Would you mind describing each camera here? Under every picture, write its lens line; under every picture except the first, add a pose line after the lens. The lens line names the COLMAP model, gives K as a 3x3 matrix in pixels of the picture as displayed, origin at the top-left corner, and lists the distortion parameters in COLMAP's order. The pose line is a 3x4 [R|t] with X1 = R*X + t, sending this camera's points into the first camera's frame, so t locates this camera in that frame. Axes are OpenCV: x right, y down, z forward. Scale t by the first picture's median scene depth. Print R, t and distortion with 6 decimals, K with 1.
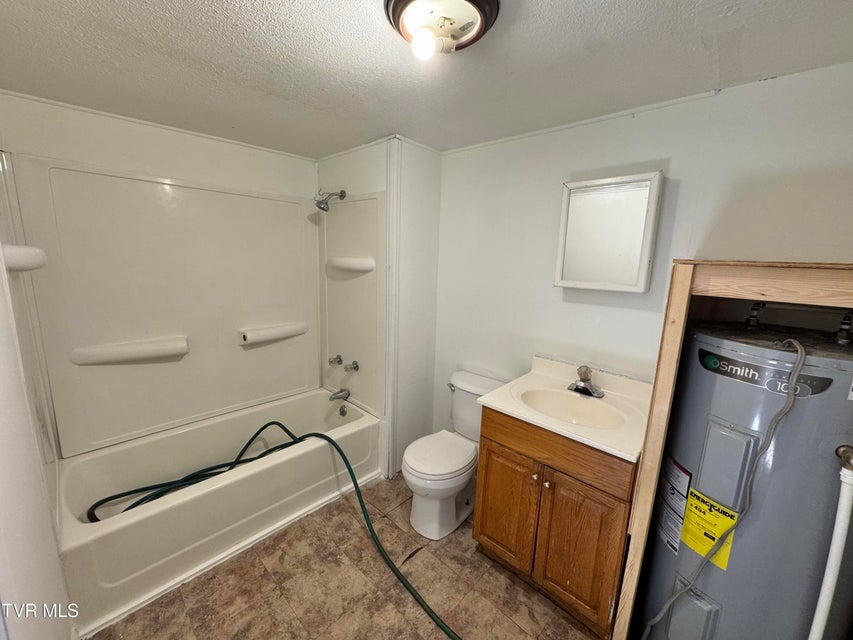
lens RADIAL K [[339.0, 0, 426.3], [0, 339.0, 318.5], [0, 0, 1]] dist [-0.002268, -0.000401]
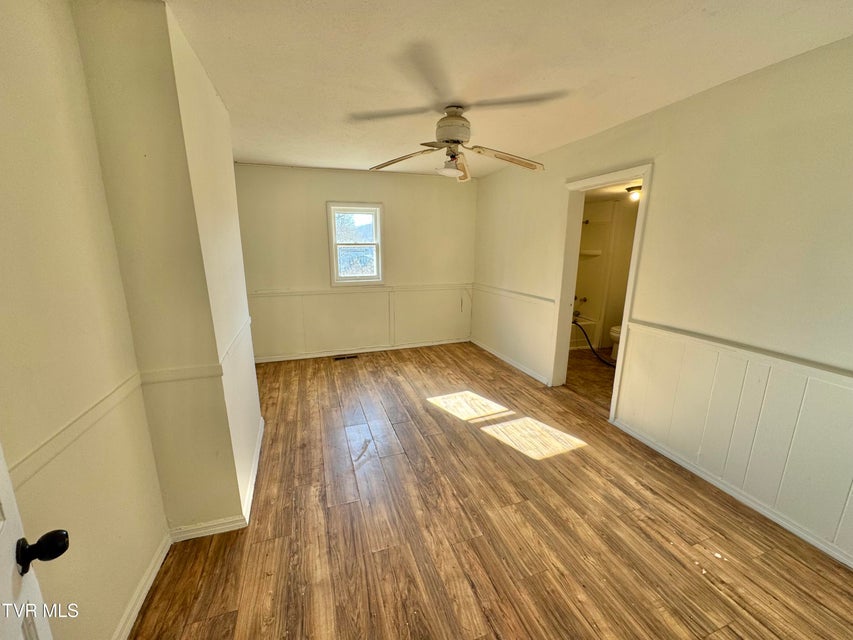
lens RADIAL K [[339.0, 0, 423.4], [0, 339.0, 322.4], [0, 0, 1]] dist [-0.002268, -0.000401]
pose [[0.880239, 0.078136, -0.468054, -0.096128], [-0.064262, 0.996892, 0.045567, 0.269814], [0.470160, -0.010032, 0.882524, -1.525249]]
